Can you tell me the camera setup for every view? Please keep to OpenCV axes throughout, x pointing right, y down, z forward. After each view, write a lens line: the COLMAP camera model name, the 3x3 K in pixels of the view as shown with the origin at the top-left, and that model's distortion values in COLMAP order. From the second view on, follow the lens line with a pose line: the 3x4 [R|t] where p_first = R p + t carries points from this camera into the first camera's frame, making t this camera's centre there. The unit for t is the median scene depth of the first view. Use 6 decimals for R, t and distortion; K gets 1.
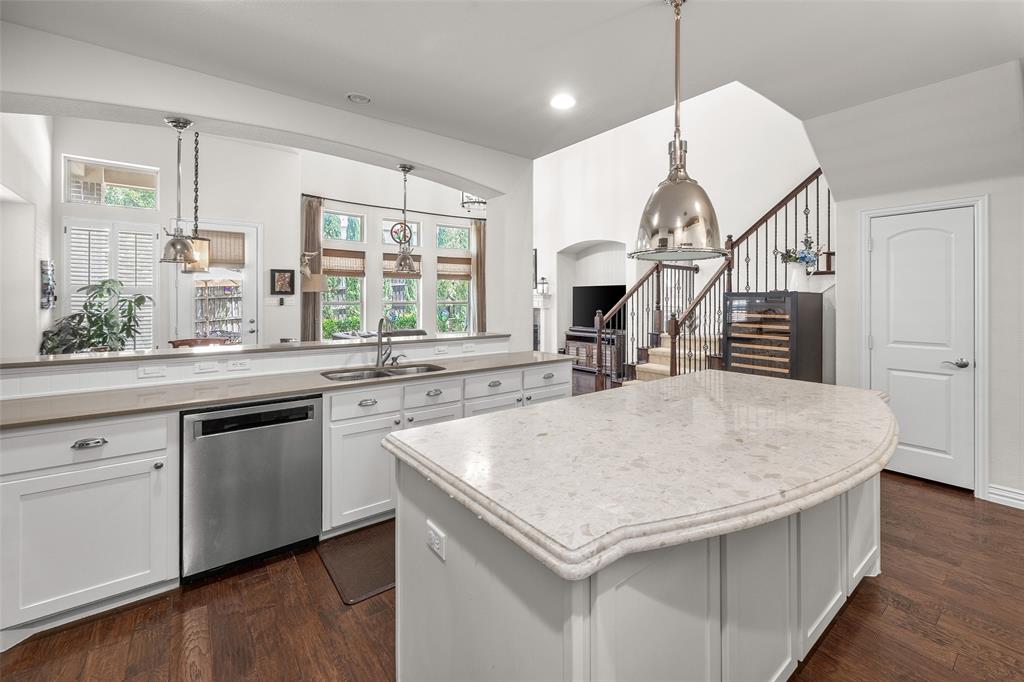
lens RADIAL K [[440.6, 0, 546.7], [0, 440.6, 299.3], [0, 0, 1]] dist [-0.000612, -0.000087]
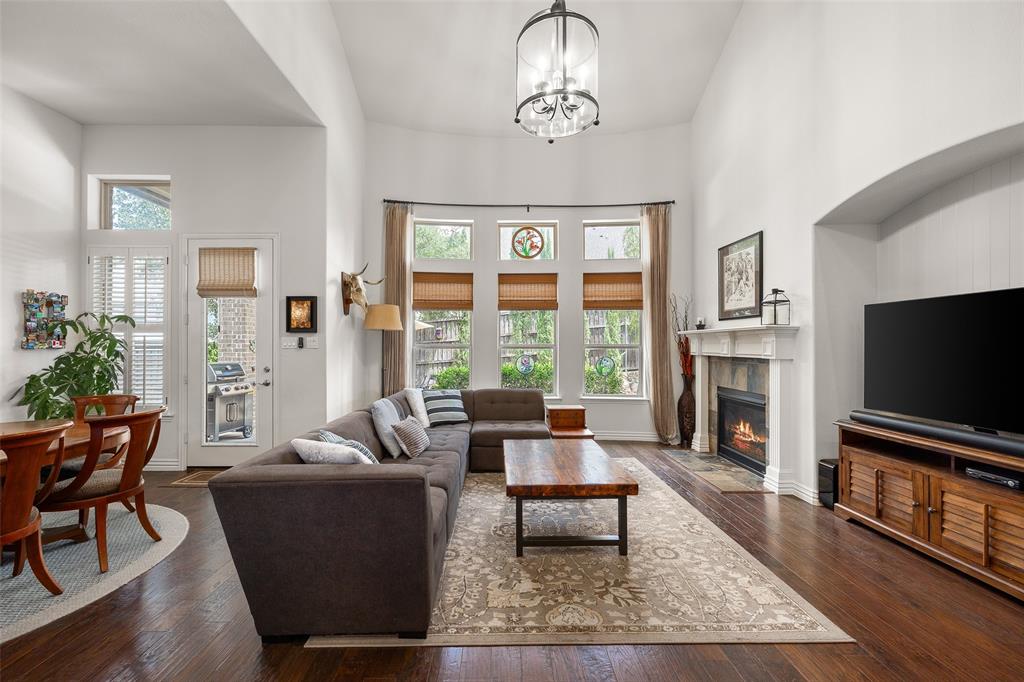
lens RADIAL K [[415.0, 0, 503.5], [0, 415.0, 344.2], [0, 0, 1]] dist [-0.002584, -0.000236]
pose [[0.774506, -0.000838, -0.632566, 0.058794], [-0.001619, 0.999993, -0.003306, 0.009548], [0.632564, 0.003585, 0.774499, 0.702644]]
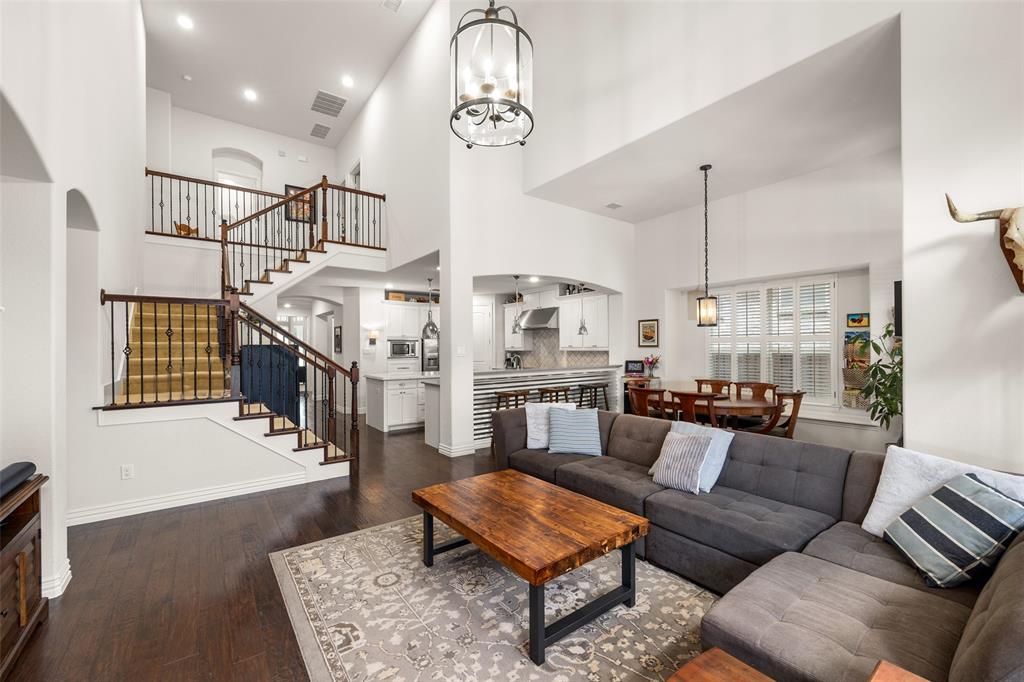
lens RADIAL K [[415.0, 0, 503.5], [0, 415.0, 344.2], [0, 0, 1]] dist [-0.002584, -0.000236]
pose [[-0.997950, 0.007649, 0.063539, -0.203716], [0.007114, 0.999937, -0.008635, -0.001395], [-0.063601, -0.008165, -0.997942, 1.481374]]
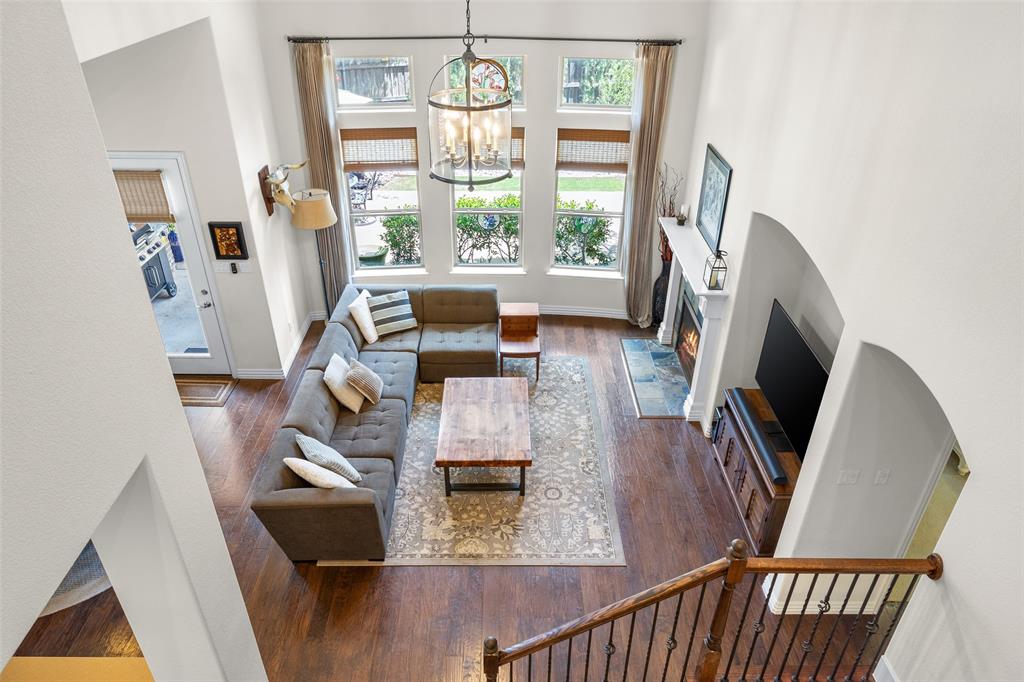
lens RADIAL K [[688.2, 0, 512.0], [0, 688.2, 341.0], [0, 0, 1]] dist [-0.005773, -0.000633]
pose [[0.771759, 0.343493, -0.535165, 0.309612], [-0.009785, 0.847881, 0.530096, -0.455640], [0.635840, -0.403870, 0.657721, 0.549081]]
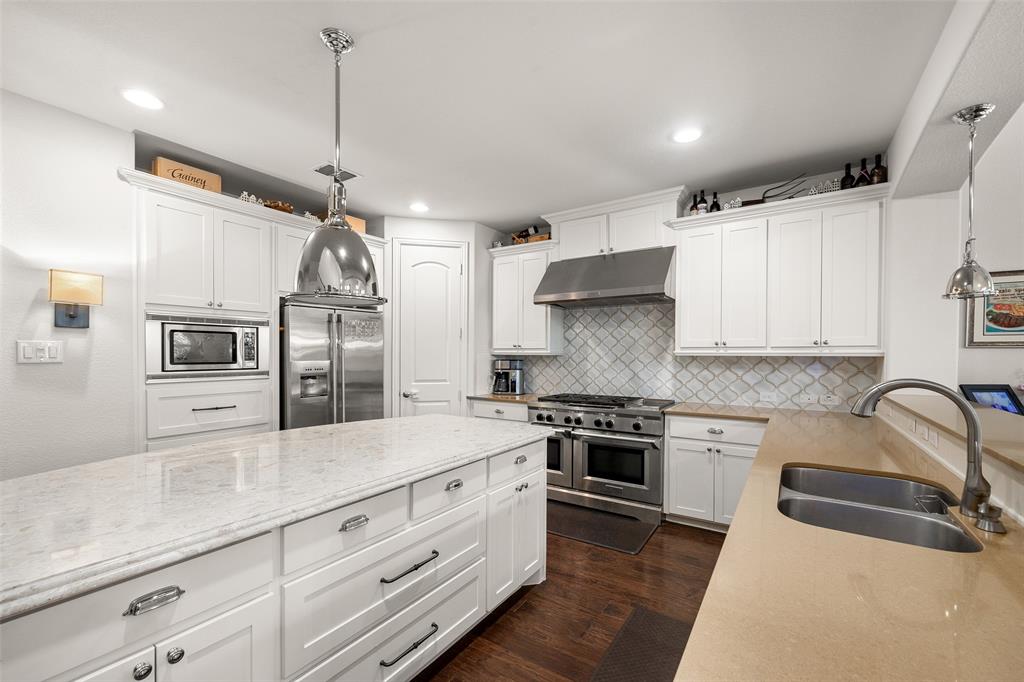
lens RADIAL K [[421.2, 0, 520.2], [0, 421.2, 361.4], [0, 0, 1]] dist [0.000032, 0.000038]
pose [[-0.956515, 0.004231, -0.291651, 0.051973], [-0.001899, 0.999783, 0.020732, 0.005906], [0.291675, 0.020385, -0.956300, 0.600688]]
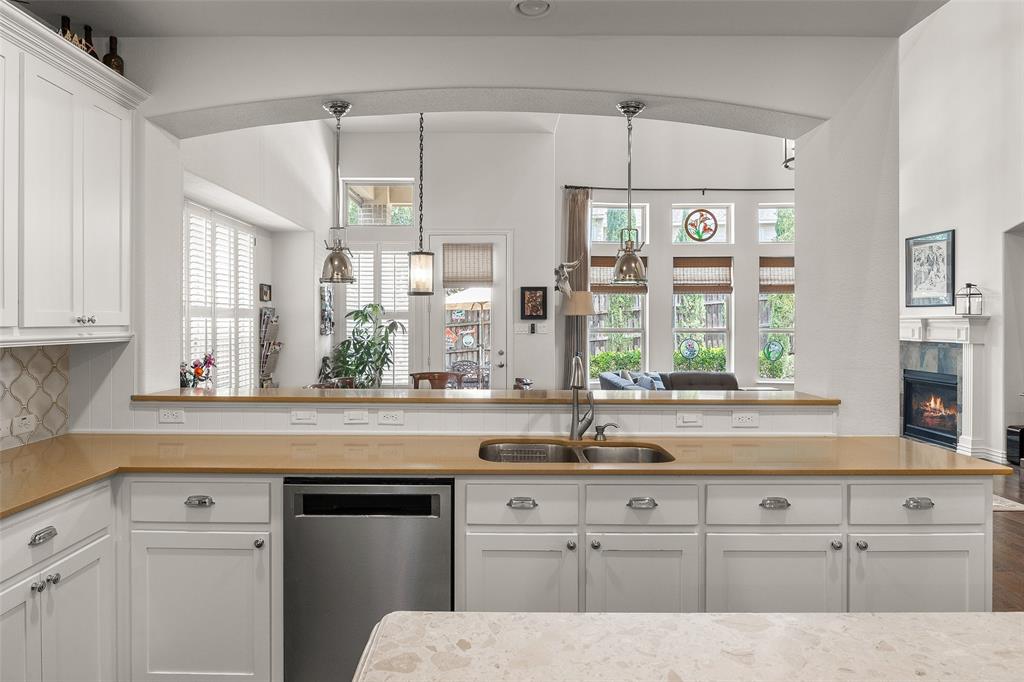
lens RADIAL K [[614.4, 0, 490.9], [0, 614.4, 325.6], [0, 0, 1]] dist [-0.006491, -0.001614]
pose [[0.761551, 0.003958, -0.648093, 0.039851], [-0.001729, 0.999990, 0.004075, -0.004017], [0.648103, -0.001983, 0.761550, 0.134330]]
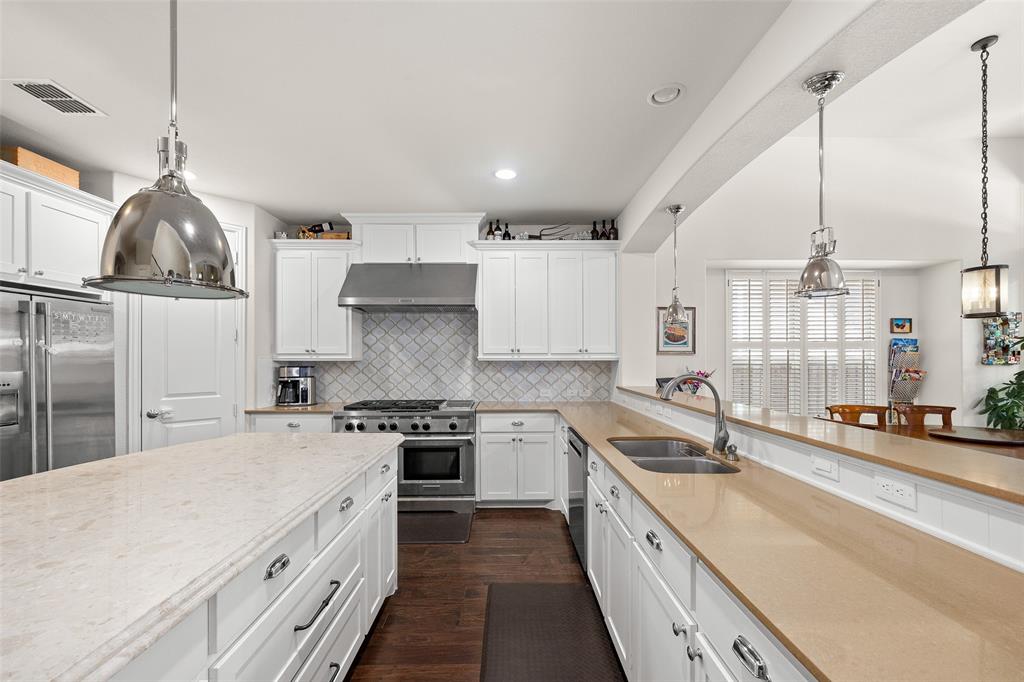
lens RADIAL K [[415.7, 0, 511.0], [0, 415.7, 361.0], [0, 0, 1]] dist [-0.001378, -0.000016]
pose [[-0.628561, 0.005716, -0.777740, 0.144690], [0.000211, 0.999974, 0.007179, 0.005437], [0.777761, 0.004349, -0.628546, 0.557822]]
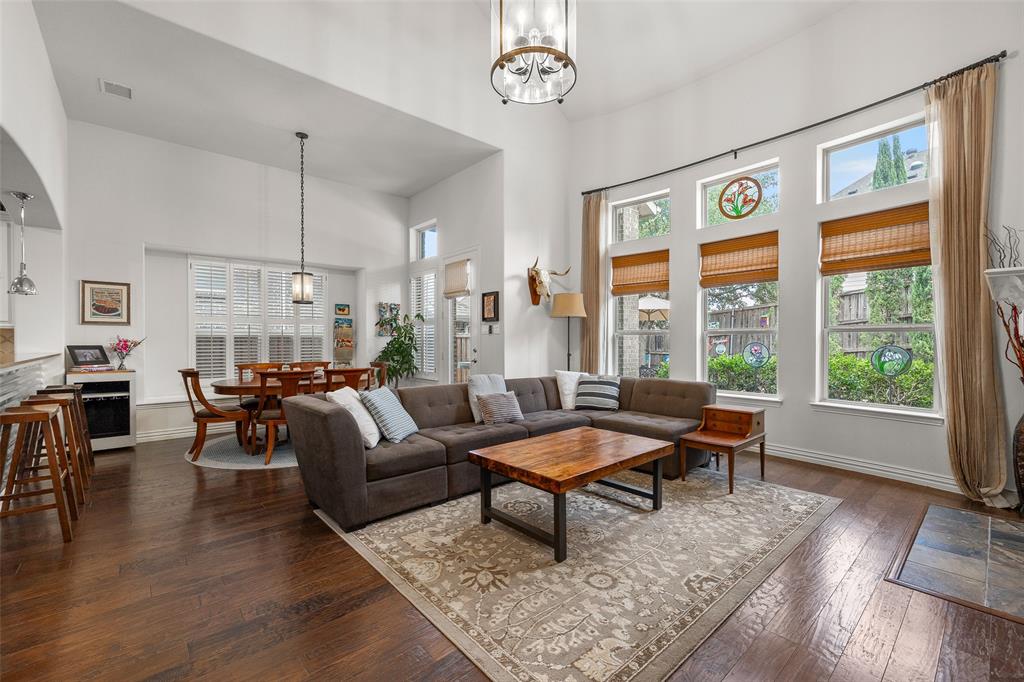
lens RADIAL K [[428.7, 0, 519.4], [0, 428.7, 343.1], [0, 0, 1]] dist [0.002583, 0.000221]
pose [[0.035447, 0.006638, -0.999350, 0.247717], [0.000263, 0.999978, 0.006652, 0.027028], [0.999372, -0.000499, 0.035445, 1.037003]]
